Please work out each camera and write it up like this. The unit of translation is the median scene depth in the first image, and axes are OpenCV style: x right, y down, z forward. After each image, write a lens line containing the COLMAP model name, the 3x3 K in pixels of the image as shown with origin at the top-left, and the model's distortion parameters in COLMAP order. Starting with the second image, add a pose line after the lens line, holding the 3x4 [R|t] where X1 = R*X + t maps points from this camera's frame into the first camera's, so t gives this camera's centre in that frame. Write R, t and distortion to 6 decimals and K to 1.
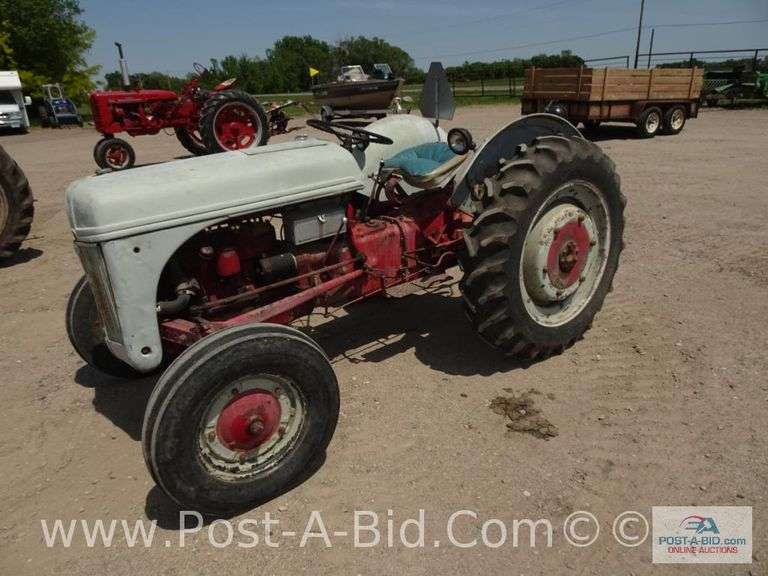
lens RADIAL K [[573.5, 0, 386.4], [0, 573.5, 299.6], [0, 0, 1]] dist [0.007519, 0.005464]
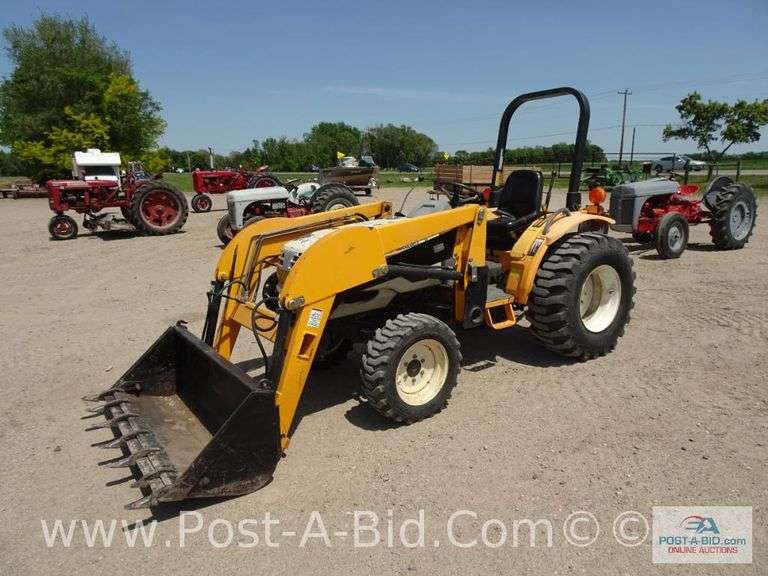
lens RADIAL K [[573.5, 0, 386.4], [0, 573.5, 299.6], [0, 0, 1]] dist [0.007519, 0.005464]
pose [[0.998212, 0.037913, -0.046219, 0.071118], [-0.043546, 0.990858, -0.127688, 0.084086], [0.040955, 0.129472, 0.990737, -0.244645]]
